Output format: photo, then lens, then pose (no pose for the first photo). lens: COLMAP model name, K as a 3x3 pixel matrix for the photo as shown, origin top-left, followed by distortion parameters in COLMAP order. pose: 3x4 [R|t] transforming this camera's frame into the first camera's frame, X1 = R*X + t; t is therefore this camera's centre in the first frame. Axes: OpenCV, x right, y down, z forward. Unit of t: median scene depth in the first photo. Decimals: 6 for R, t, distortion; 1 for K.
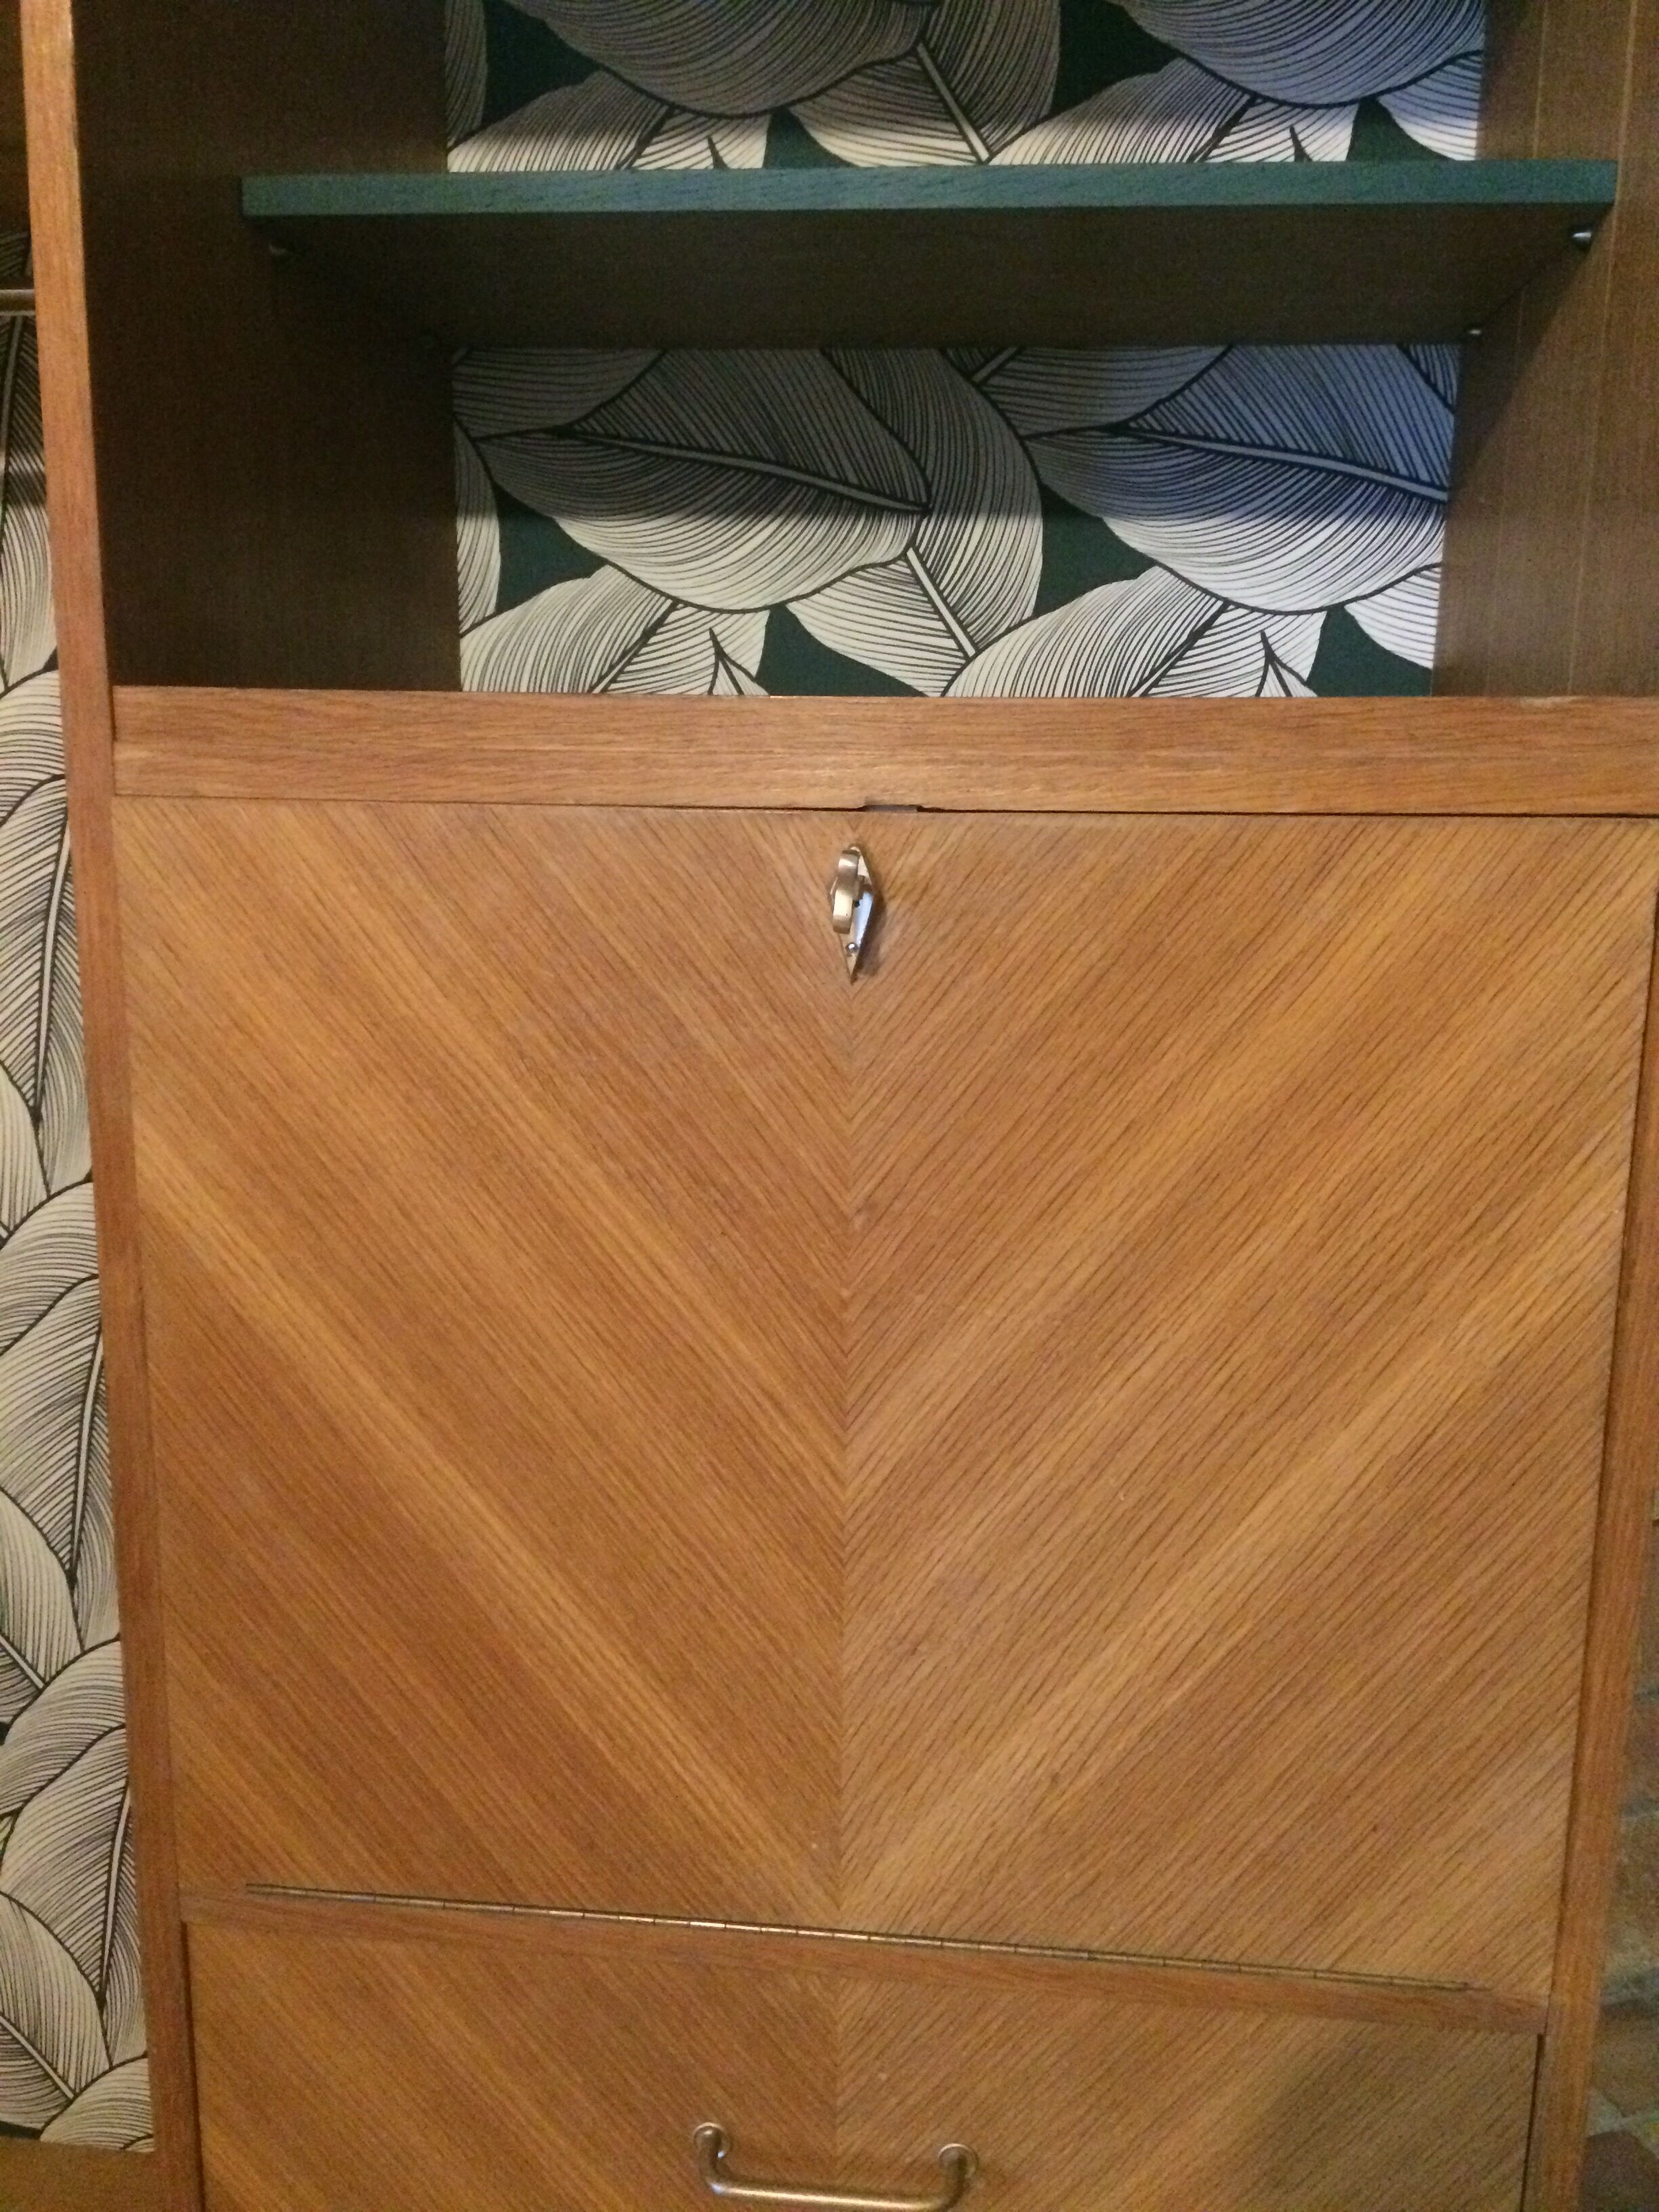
lens RADIAL K [[1881.0, 0, 822.0], [0, 1881.0, 1107.4], [0, 0, 1]] dist [0.076257, -0.135967]
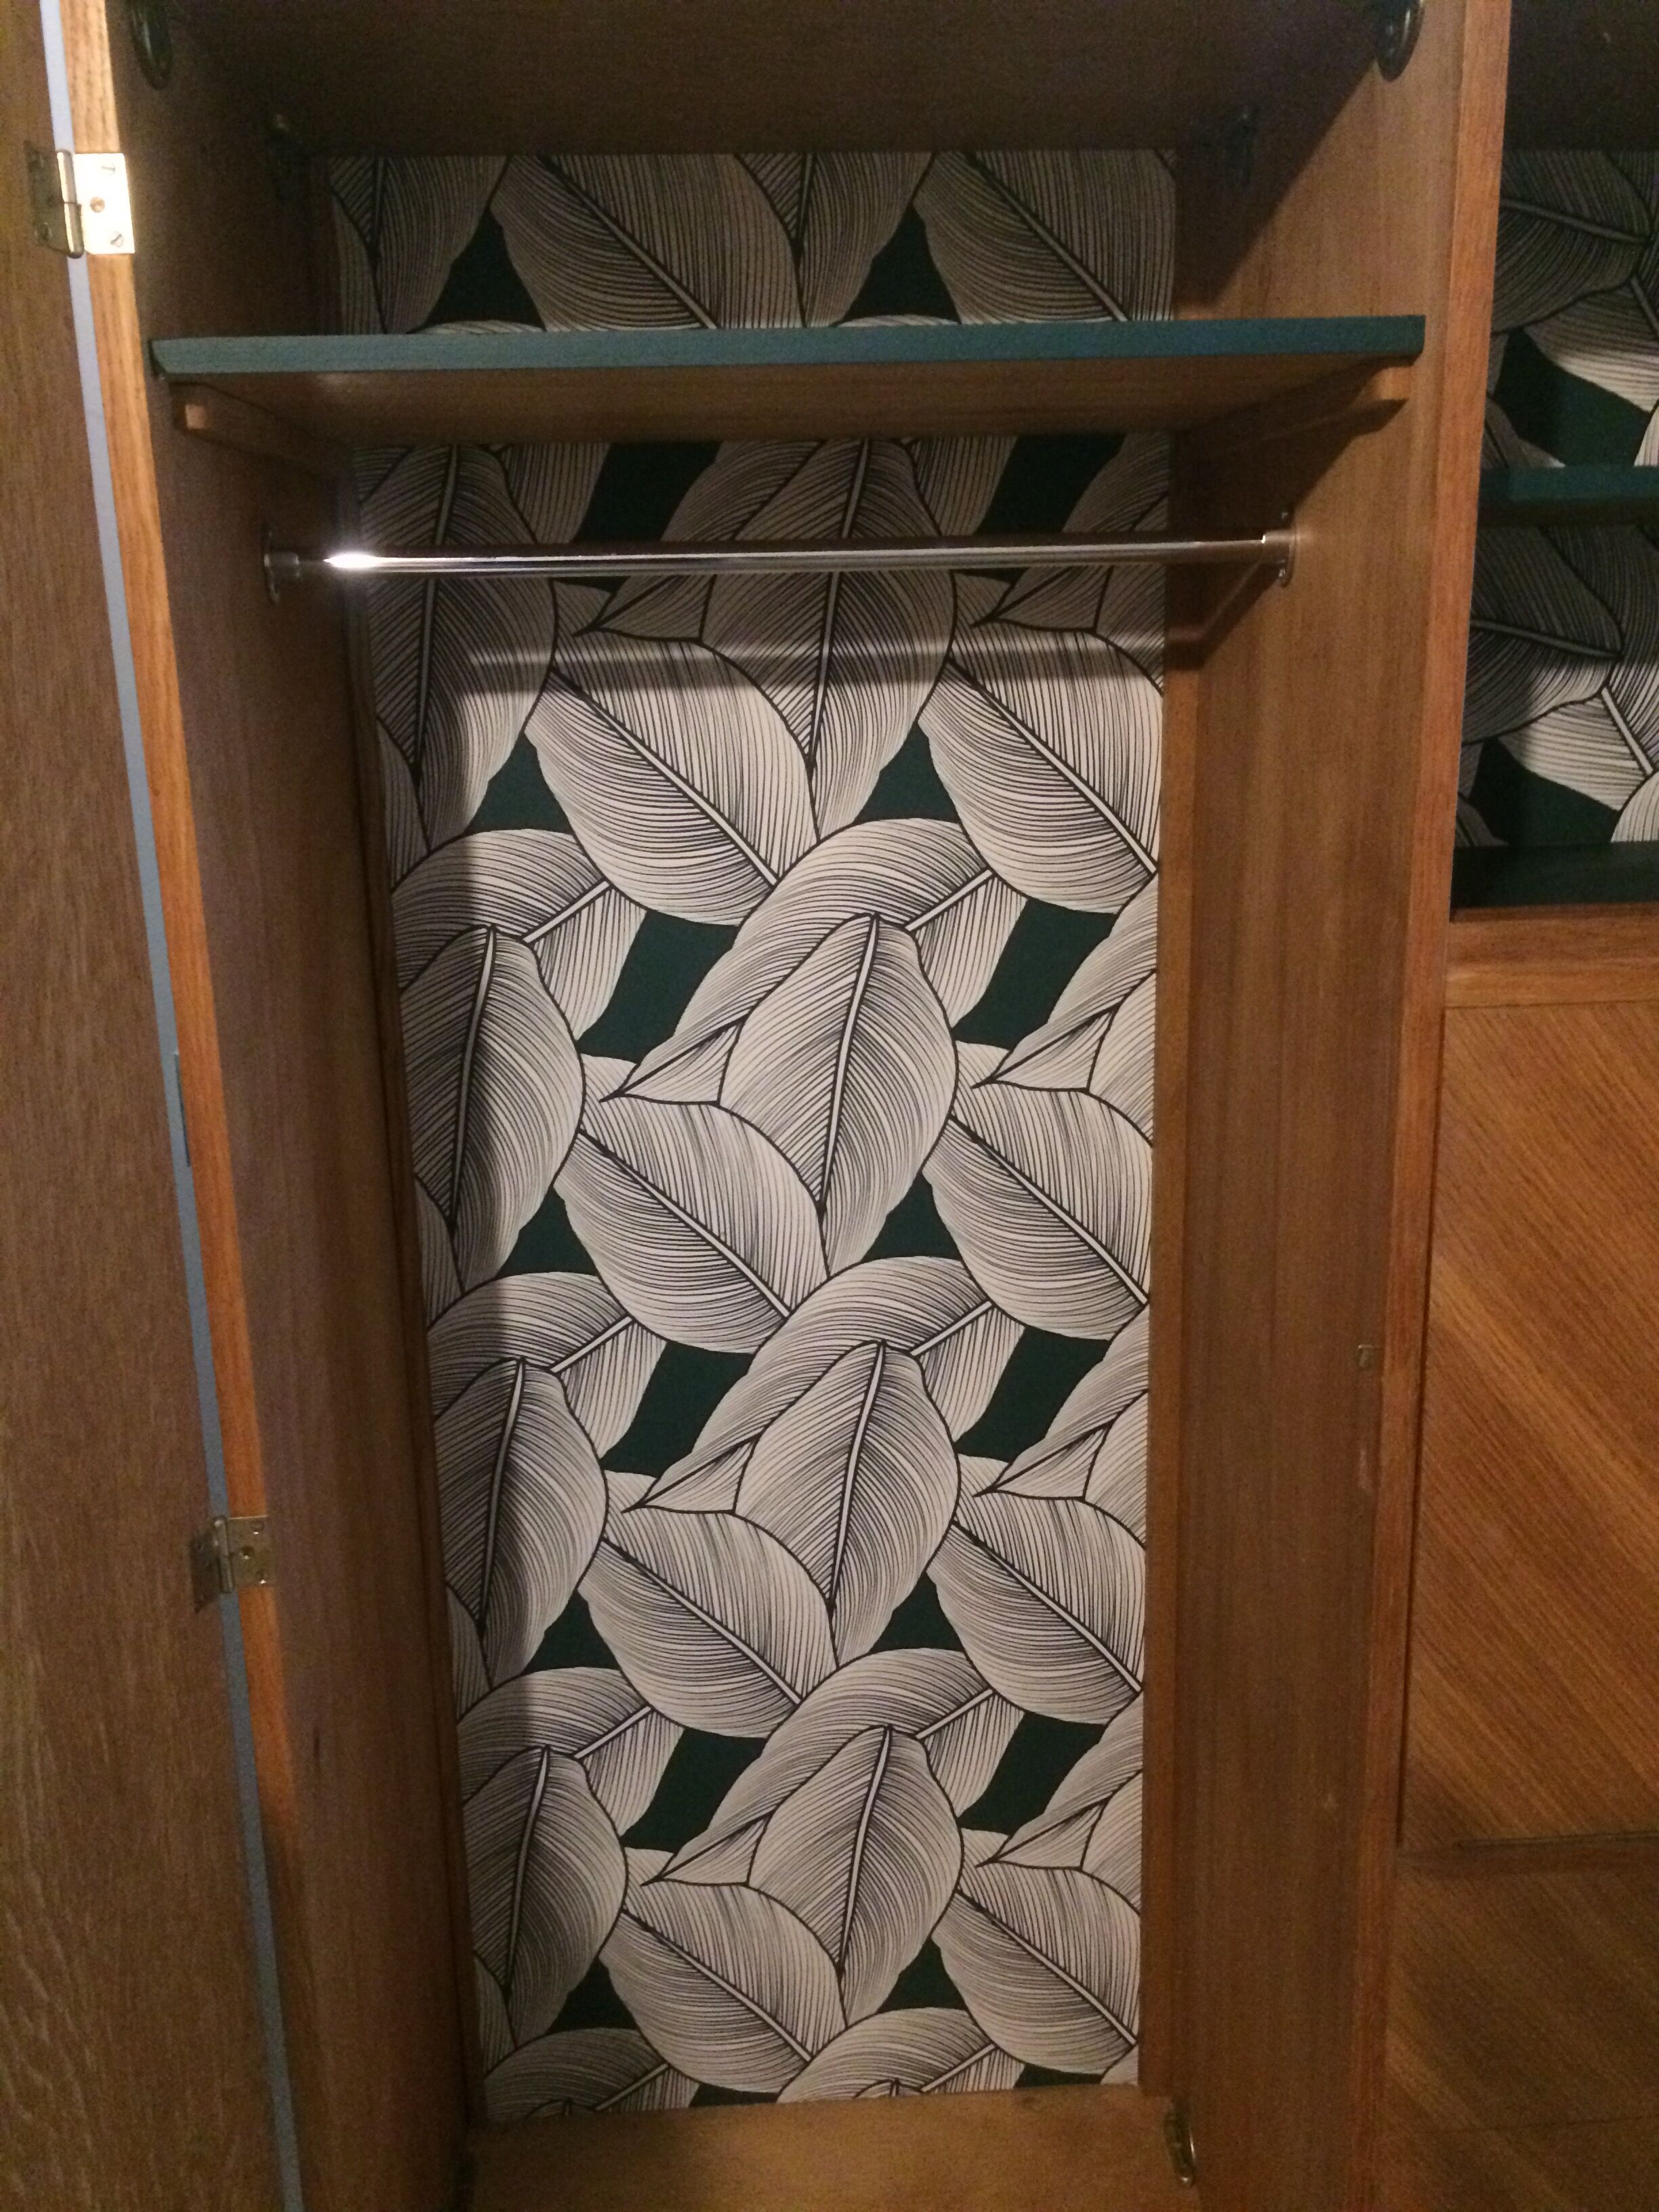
lens RADIAL K [[1870.5, 0, 812.3], [0, 1870.5, 1103.8], [0, 0, 1]] dist [0.081381, -0.143105]
pose [[0.986672, -0.073857, 0.144993, -0.924227], [0.067473, 0.996543, 0.048472, -0.180515], [-0.148072, -0.038043, 0.988245, -0.169744]]
